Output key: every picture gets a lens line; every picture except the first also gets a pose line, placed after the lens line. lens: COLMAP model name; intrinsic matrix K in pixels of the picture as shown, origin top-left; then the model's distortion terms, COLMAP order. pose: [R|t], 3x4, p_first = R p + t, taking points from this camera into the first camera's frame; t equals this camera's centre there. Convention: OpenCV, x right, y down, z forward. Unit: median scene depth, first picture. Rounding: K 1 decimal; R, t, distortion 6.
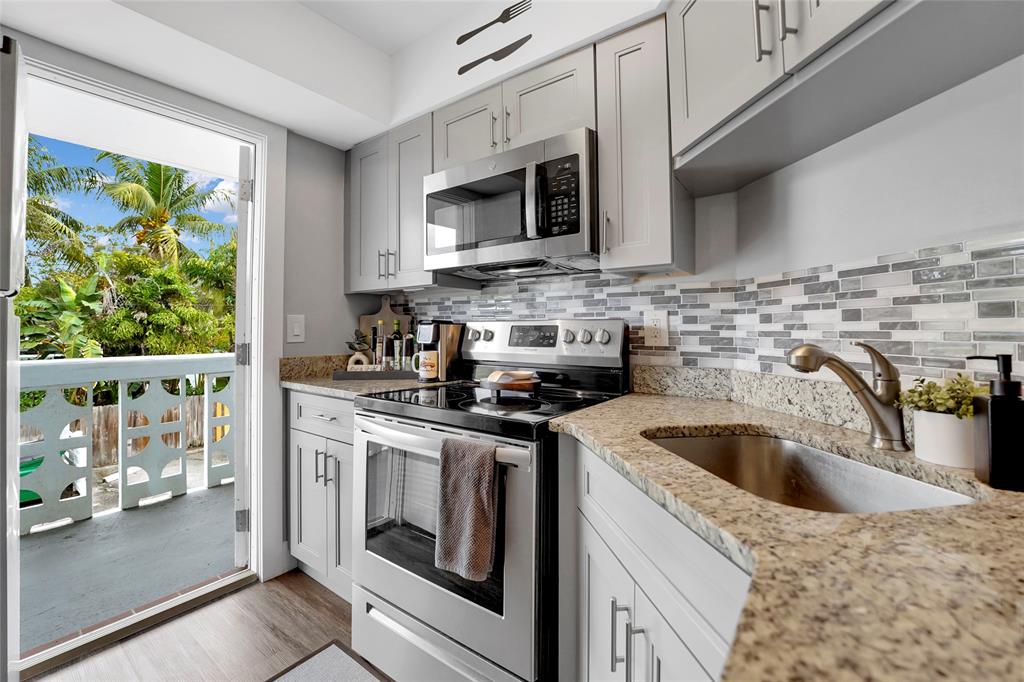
lens RADIAL K [[430.2, 0, 499.6], [0, 430.2, 312.4], [0, 0, 1]] dist [-0.021202, 0.000940]
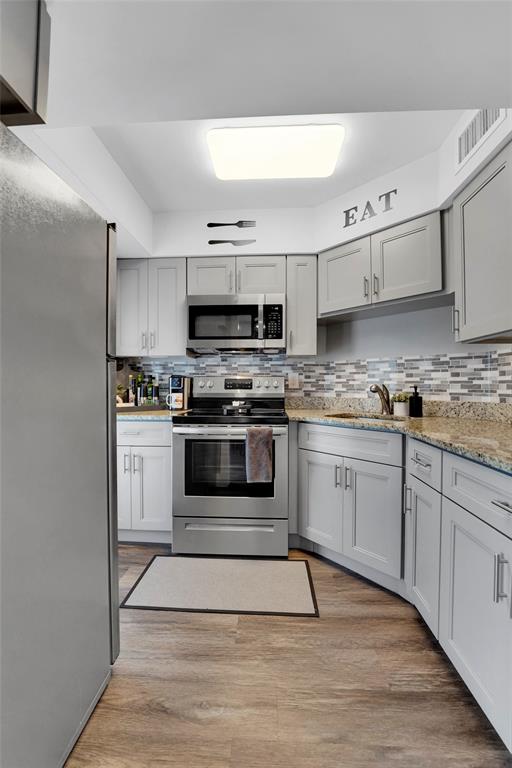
lens RADIAL K [[322.7, 0, 251.0], [0, 322.7, 380.4], [0, 0, 1]] dist [-0.021202, 0.000940]
pose [[0.834077, 0.005205, 0.551624, -0.816993], [-0.022466, 0.999446, 0.024539, -0.000530], [-0.551191, -0.032860, 0.833732, -0.328252]]
